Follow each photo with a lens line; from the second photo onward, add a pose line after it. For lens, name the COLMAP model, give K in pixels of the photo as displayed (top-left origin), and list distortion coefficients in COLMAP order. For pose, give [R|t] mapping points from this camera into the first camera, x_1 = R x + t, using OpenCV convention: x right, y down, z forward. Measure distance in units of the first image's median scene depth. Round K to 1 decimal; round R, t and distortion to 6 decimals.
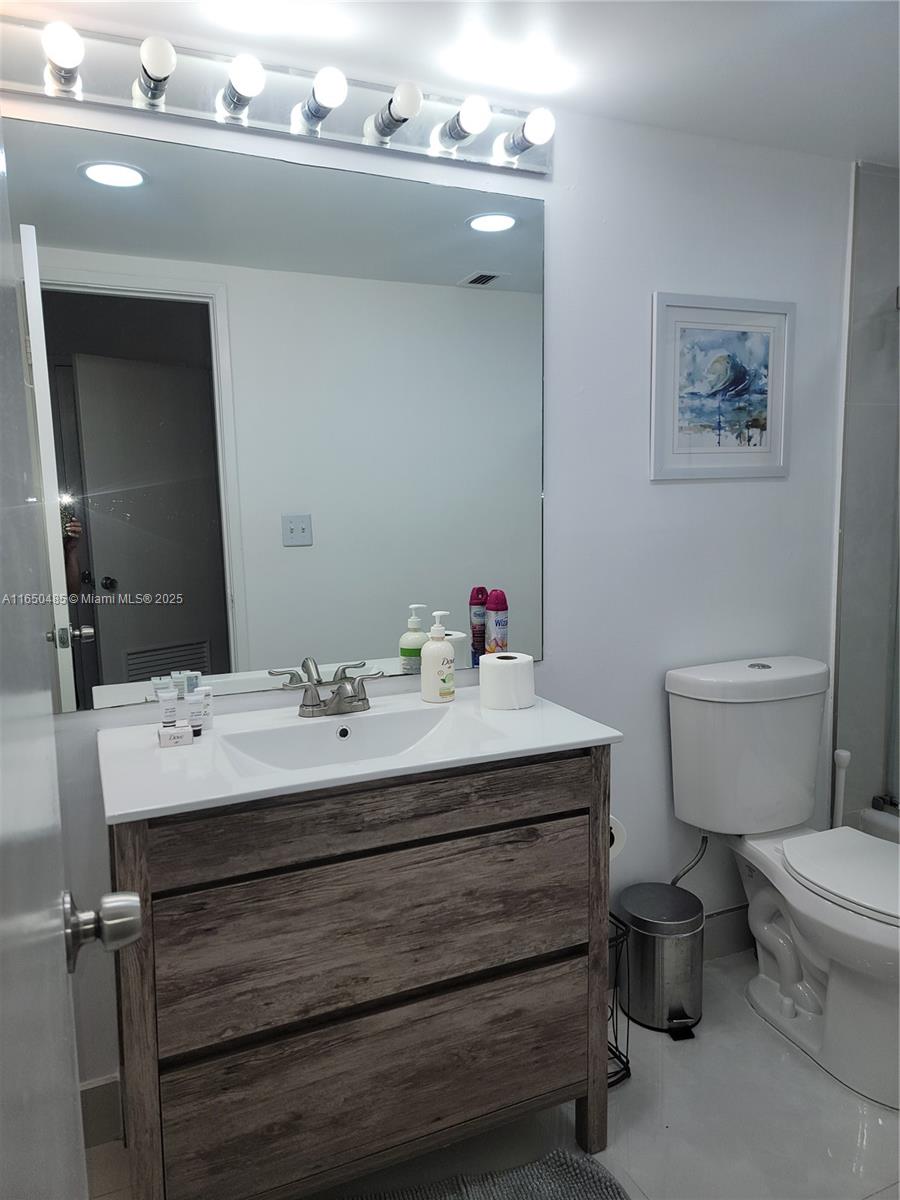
lens RADIAL K [[819.7, 0, 455.8], [0, 819.7, 595.1], [0, 0, 1]] dist [0.084712, -0.067238]
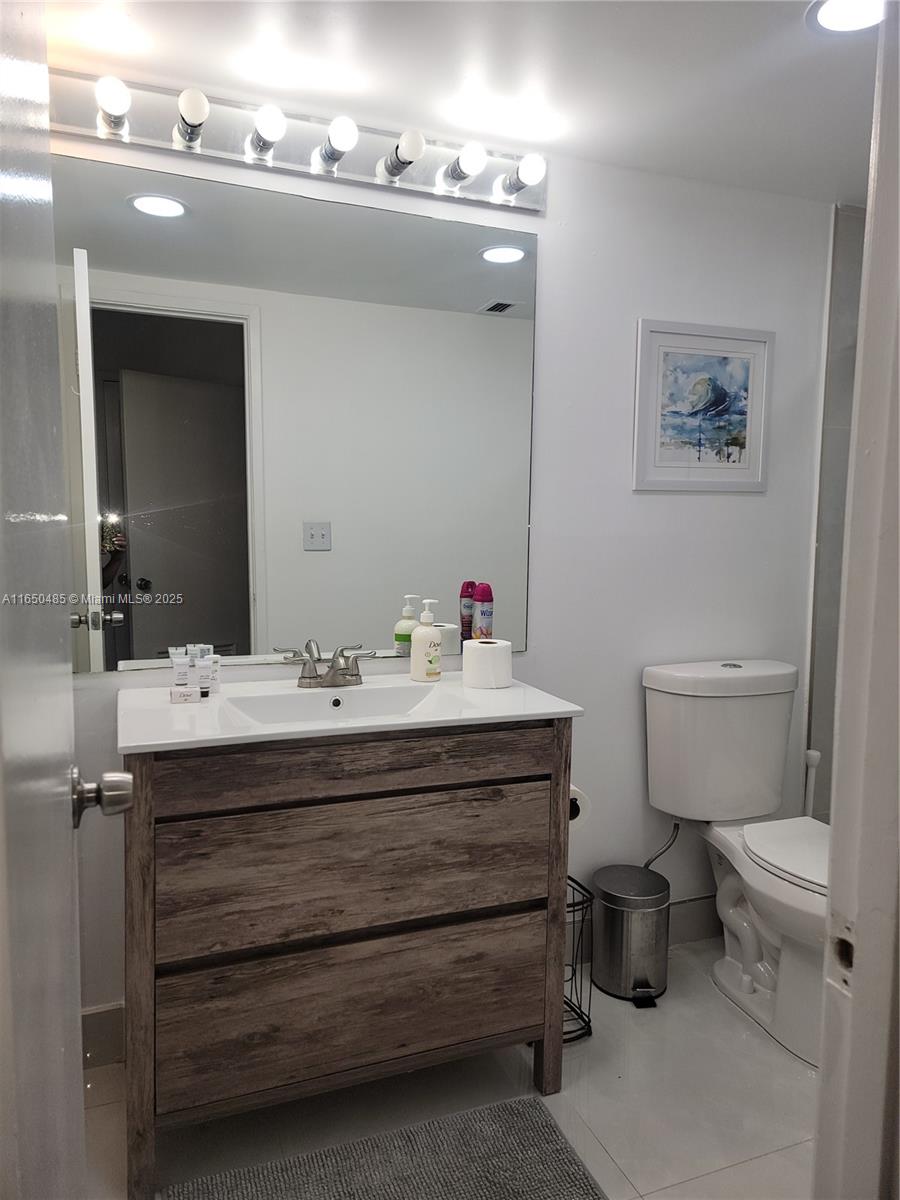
lens RADIAL K [[826.1, 0, 466.5], [0, 826.1, 602.0], [0, 0, 1]] dist [0.085489, -0.065329]
pose [[0.998902, 0.030496, -0.035553, 0.063449], [-0.031549, 0.999068, -0.029447, 0.049152], [0.034622, 0.030536, 0.998934, -0.100351]]
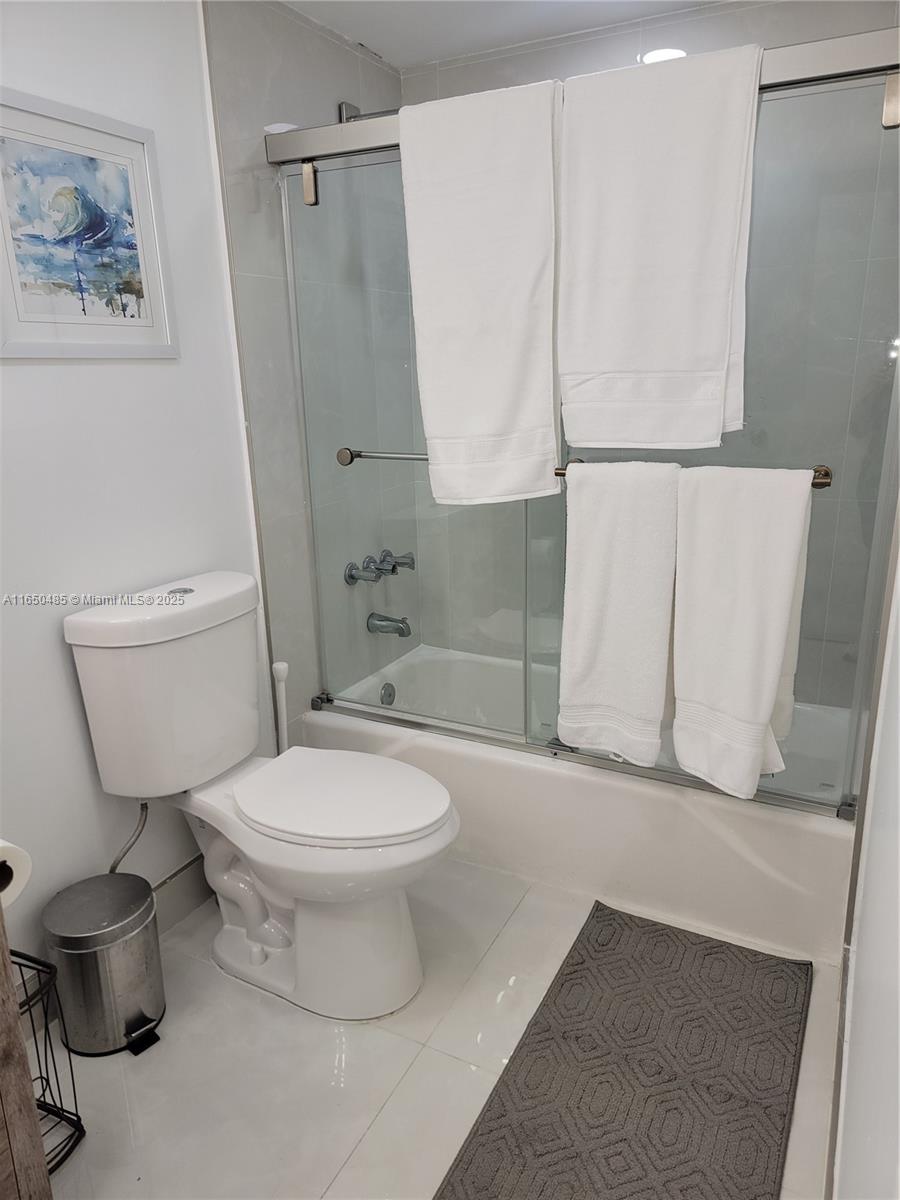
lens RADIAL K [[818.7, 0, 439.6], [0, 818.7, 605.4], [0, 0, 1]] dist [0.082388, -0.063031]
pose [[0.788592, -0.172457, 0.590238, 0.082957], [0.091177, 0.982050, 0.165120, -0.015808], [-0.608119, -0.076397, 0.790161, 0.190668]]
